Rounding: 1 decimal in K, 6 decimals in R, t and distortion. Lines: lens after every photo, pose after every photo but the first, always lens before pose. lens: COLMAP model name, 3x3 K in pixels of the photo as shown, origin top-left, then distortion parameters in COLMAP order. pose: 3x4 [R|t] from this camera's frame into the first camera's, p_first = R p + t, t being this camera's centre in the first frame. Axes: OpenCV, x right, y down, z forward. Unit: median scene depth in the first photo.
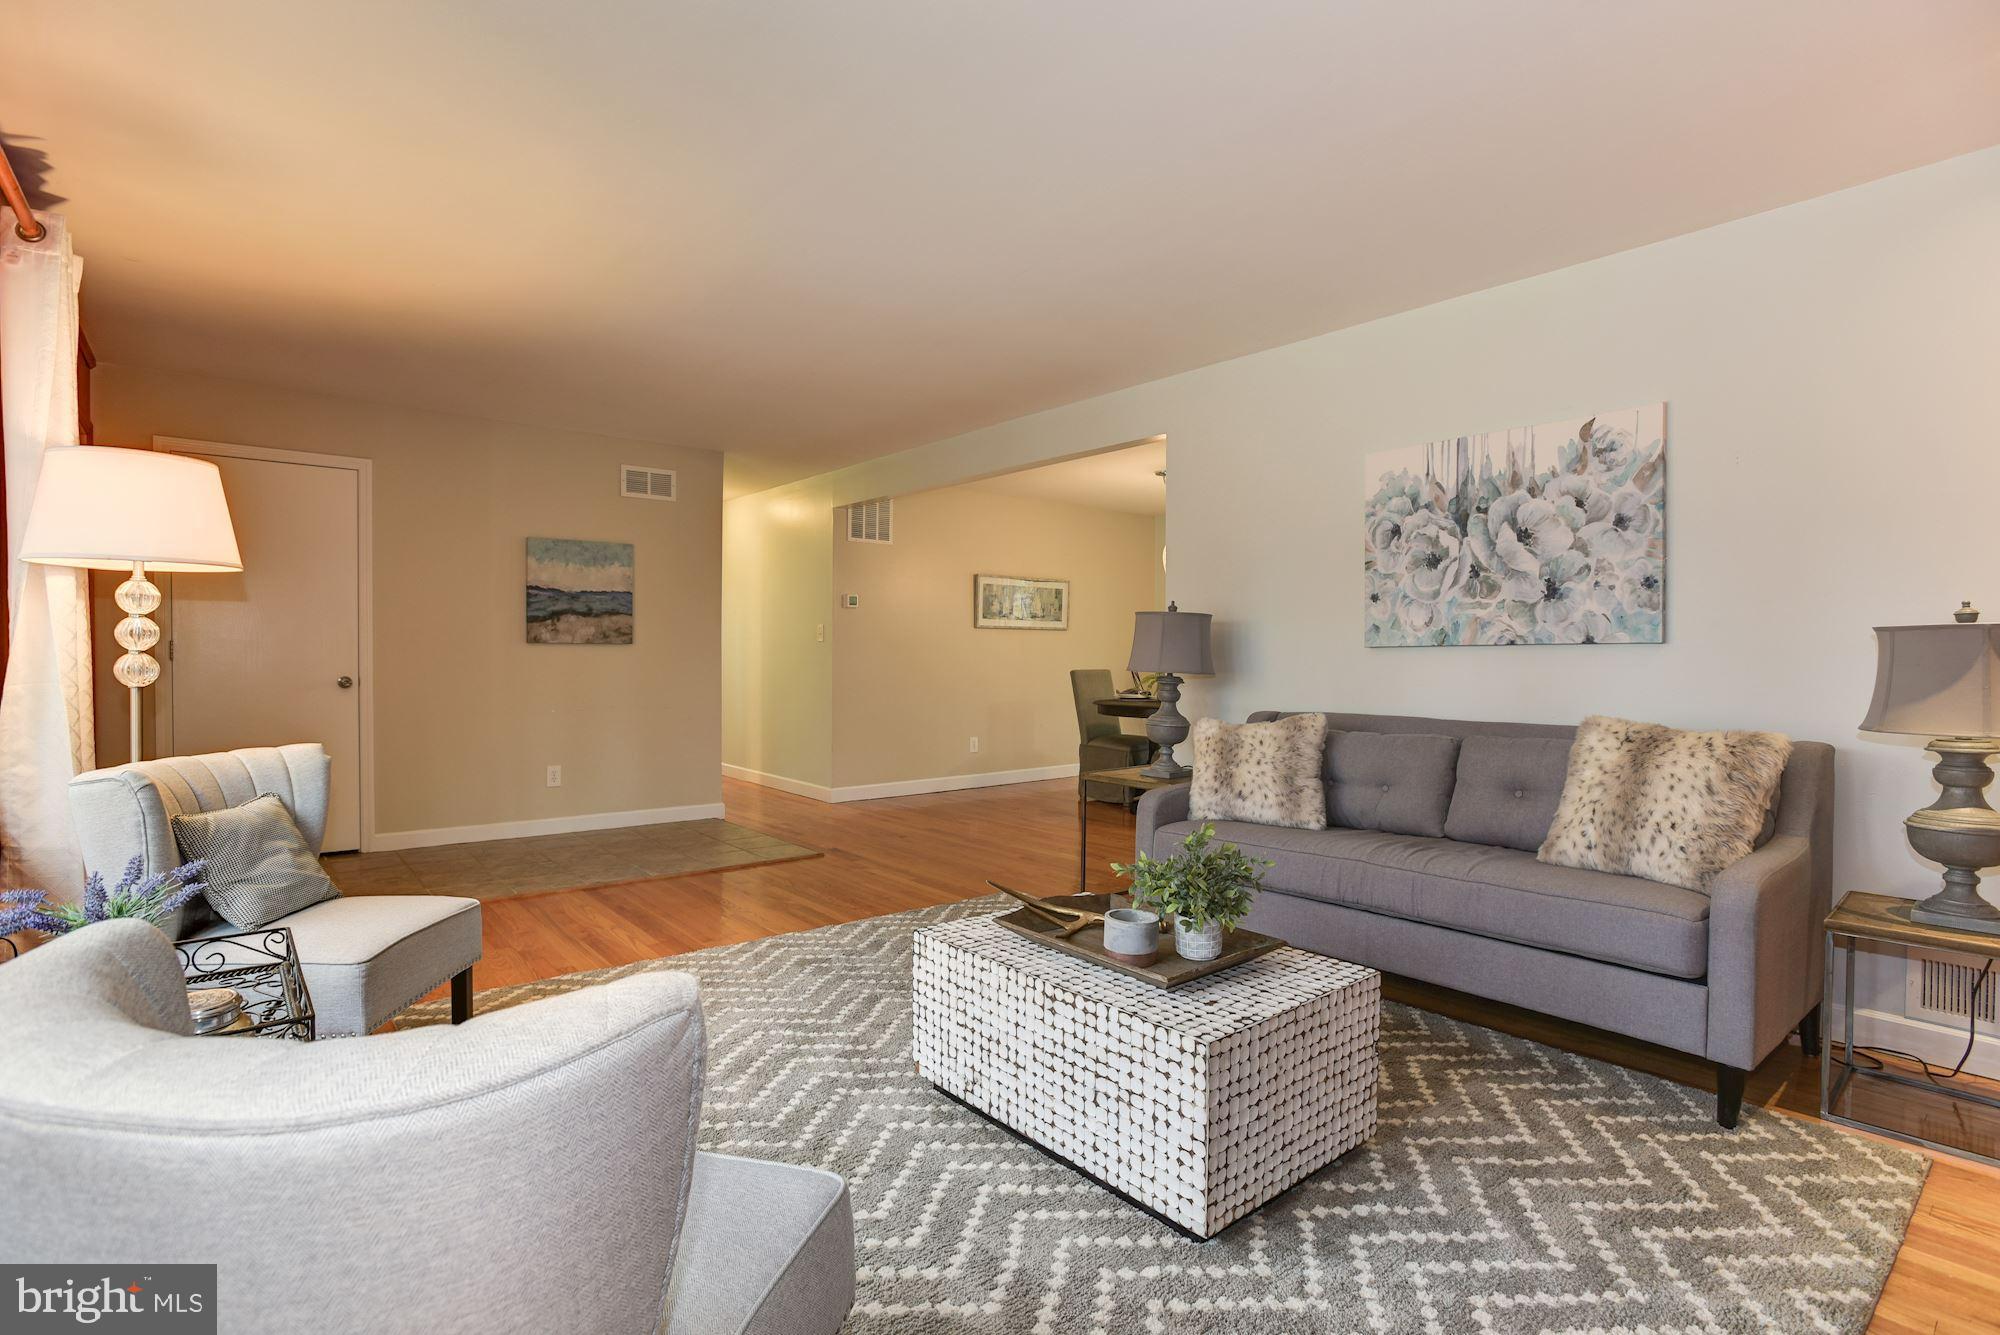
lens RADIAL K [[953.2, 0, 989.9], [0, 953.2, 665.1], [0, 0, 1]] dist [-0.048481, 0.019851]
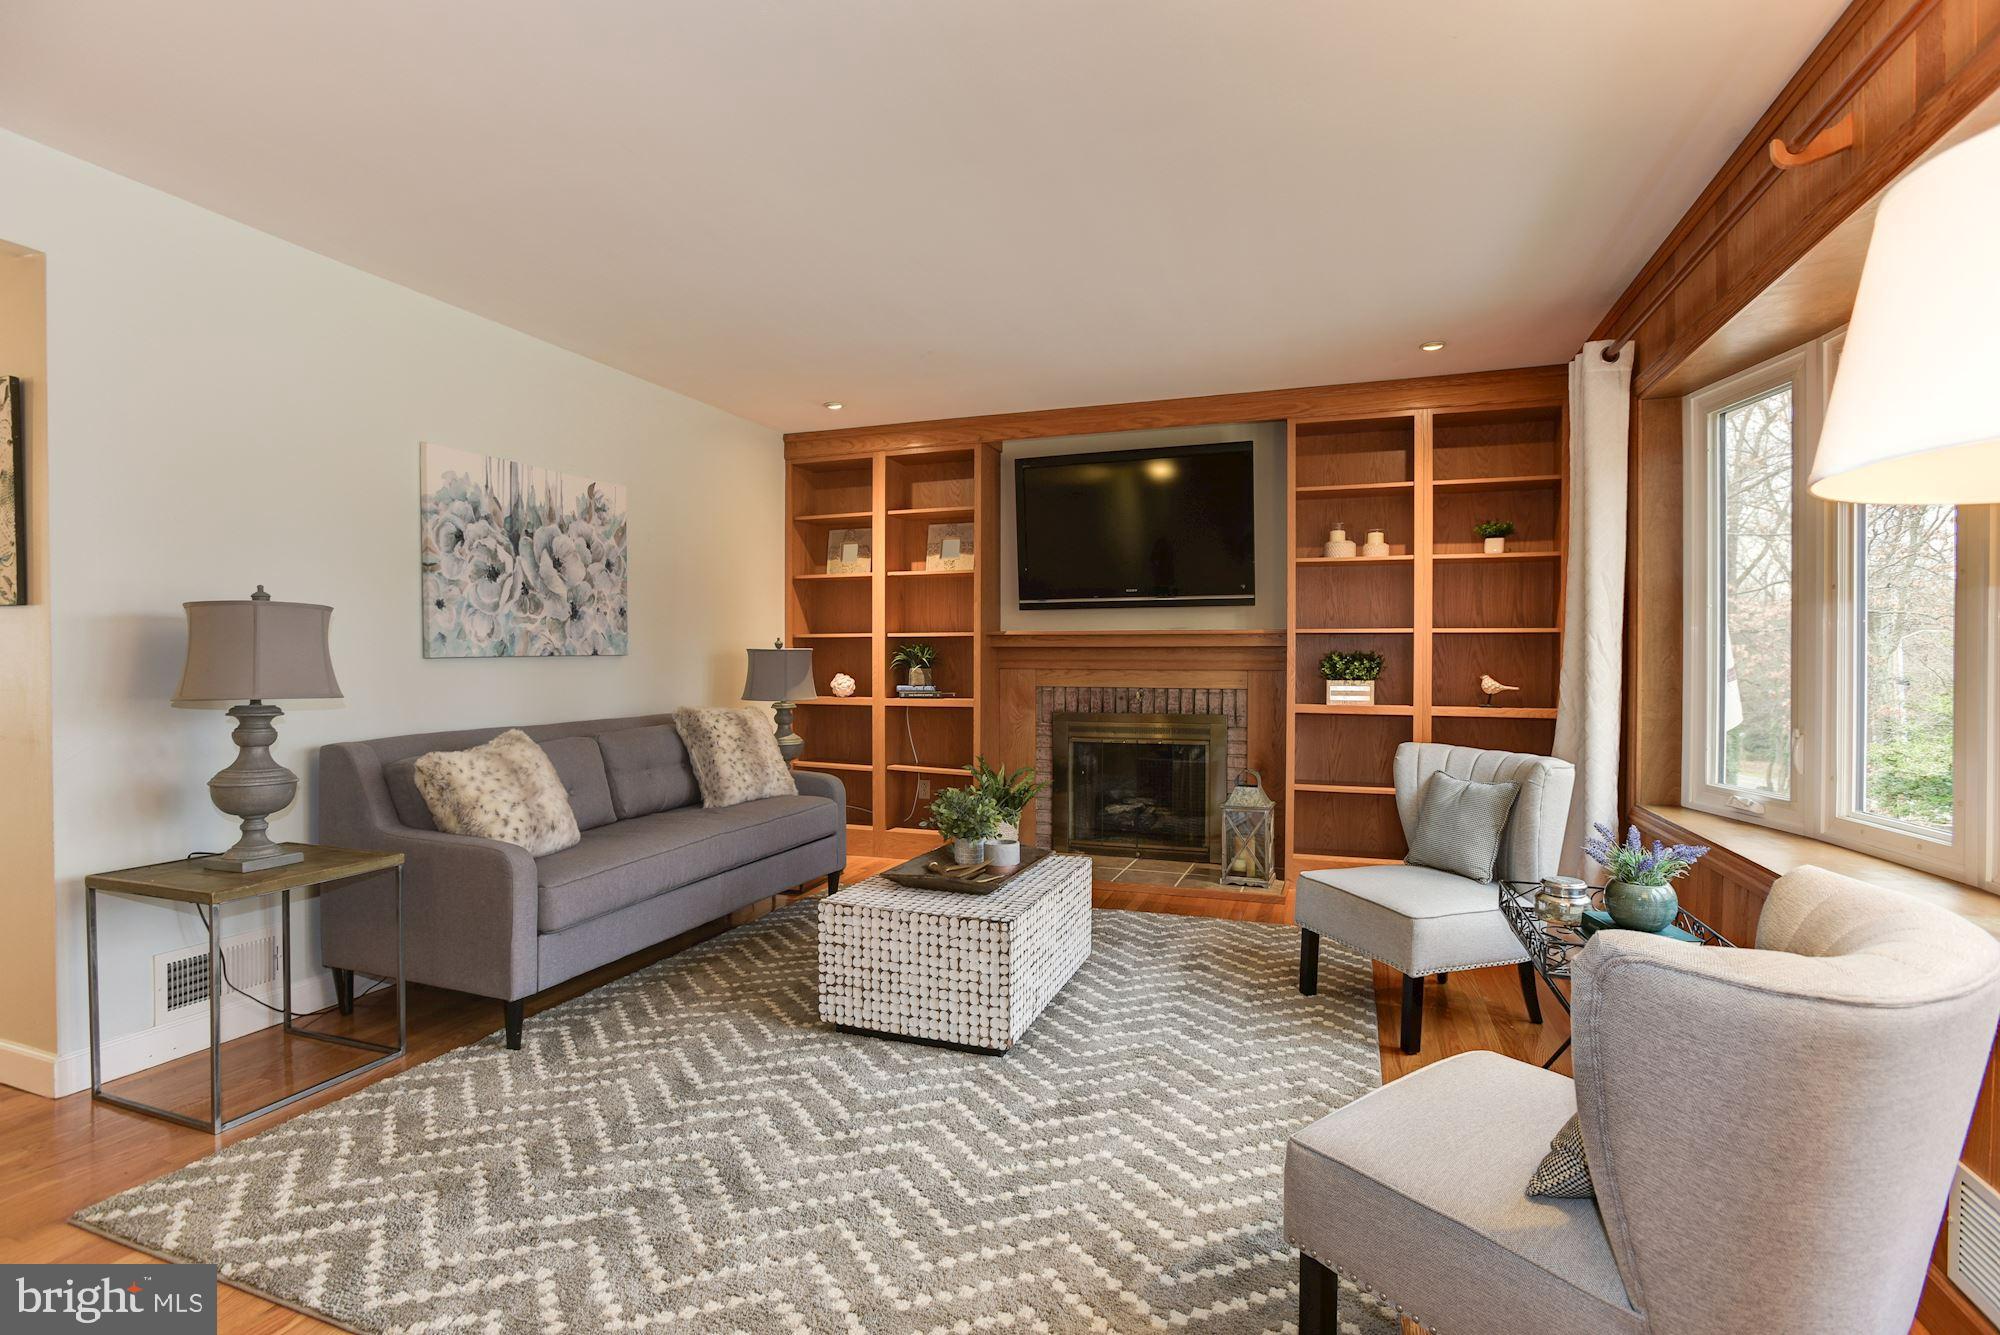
lens RADIAL K [[953.2, 0, 988.3], [0, 953.2, 670.7], [0, 0, 1]] dist [-0.048481, 0.019851]
pose [[-0.511352, -0.019923, 0.859140, -0.684325], [0.004794, 0.999650, 0.026035, -0.029453], [-0.859358, 0.017431, -0.511077, 1.068515]]
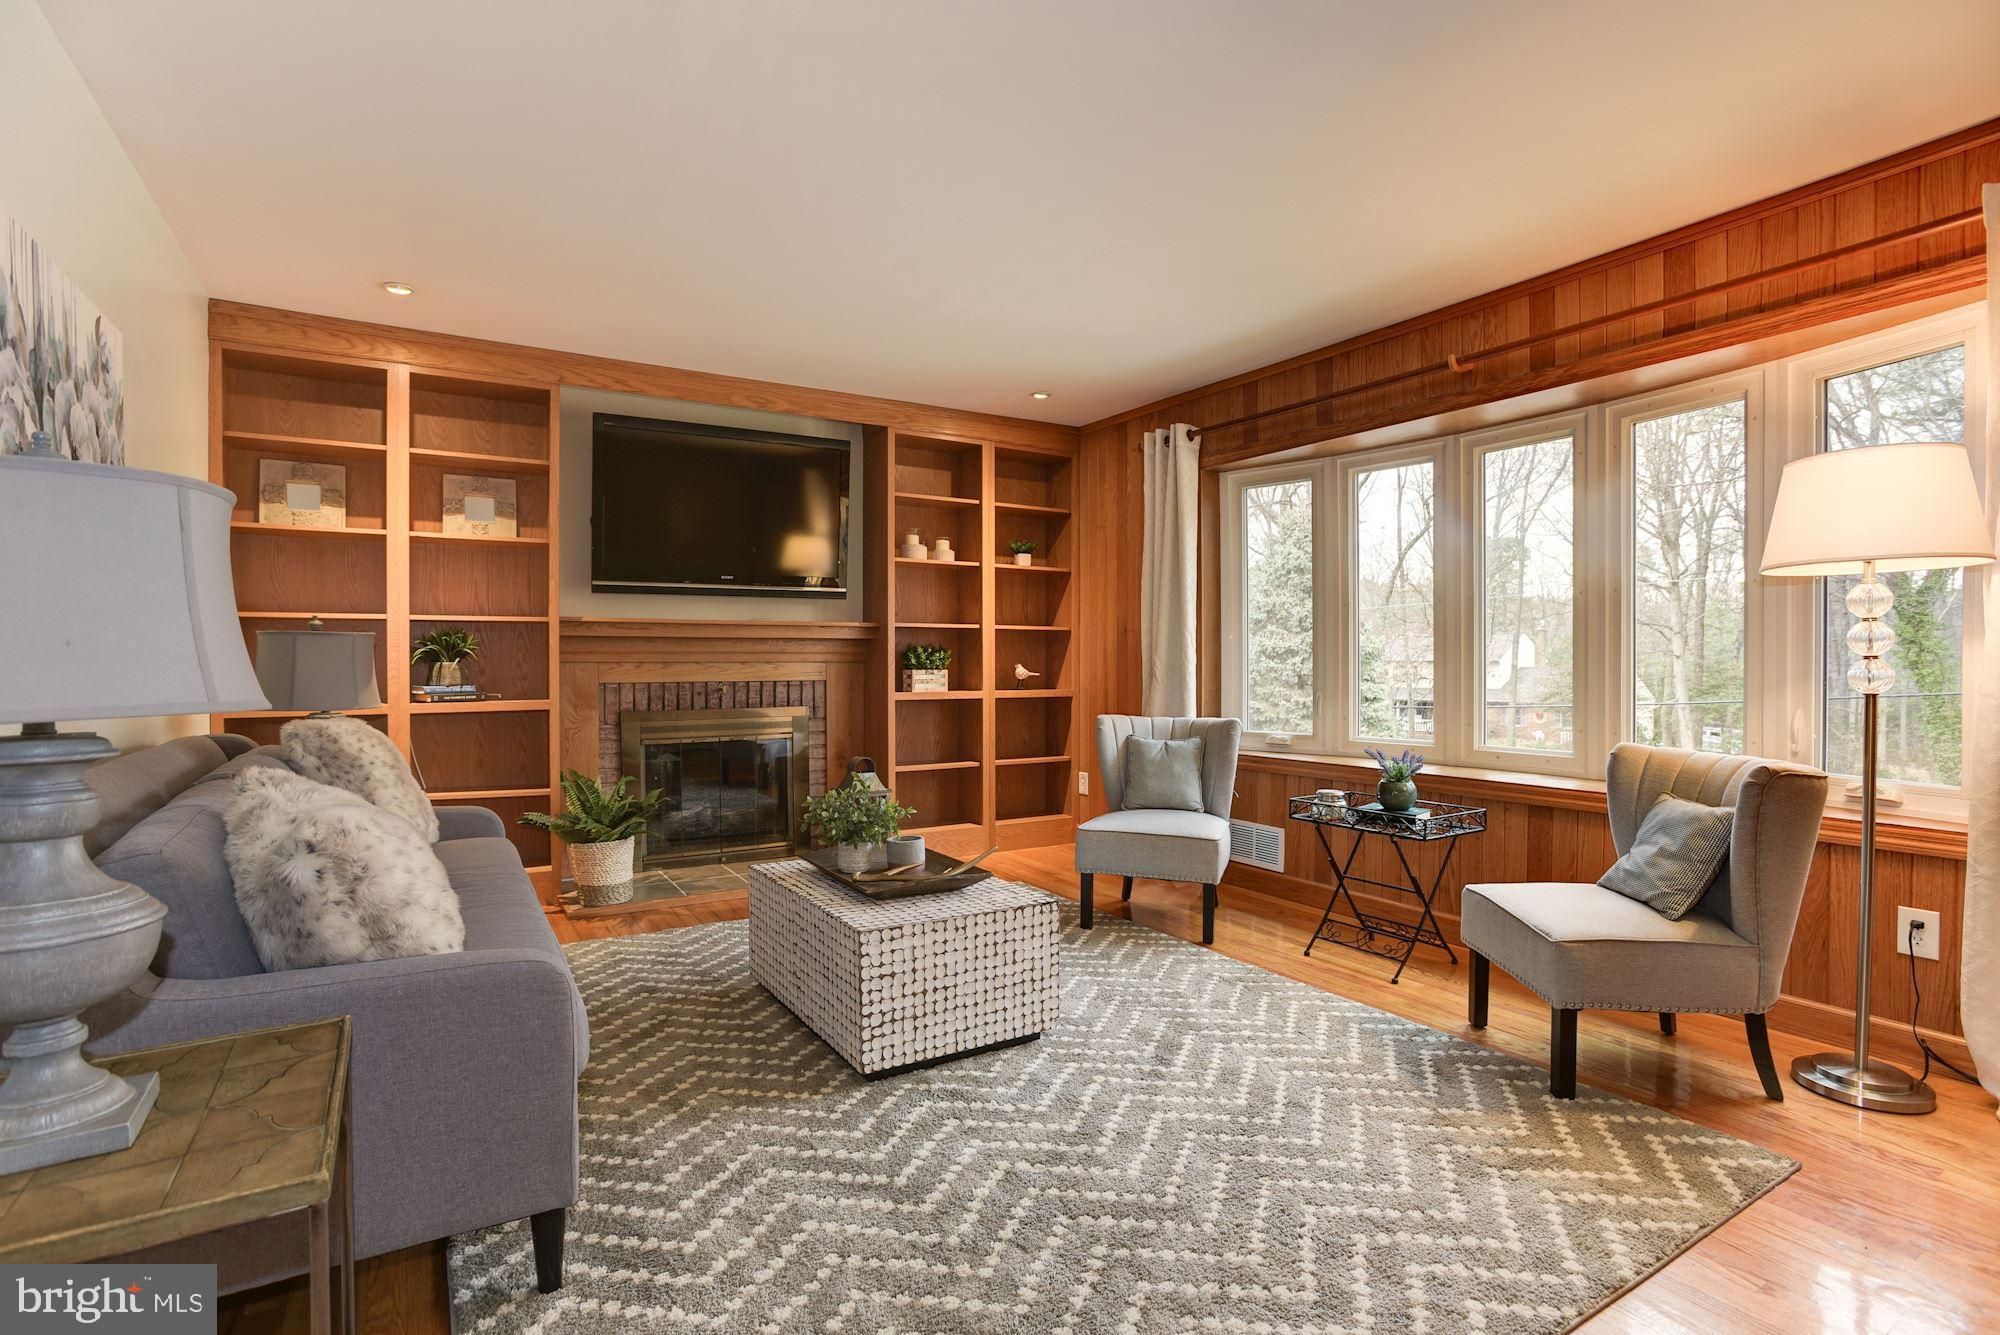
lens RADIAL K [[953.2, 0, 995.7], [0, 953.2, 668.9], [0, 0, 1]] dist [-0.048481, 0.019851]
pose [[-0.991917, -0.007438, 0.126669, -0.103446], [-0.004691, 0.999748, 0.021970, -0.013965], [-0.126800, 0.021198, -0.991702, 1.430211]]
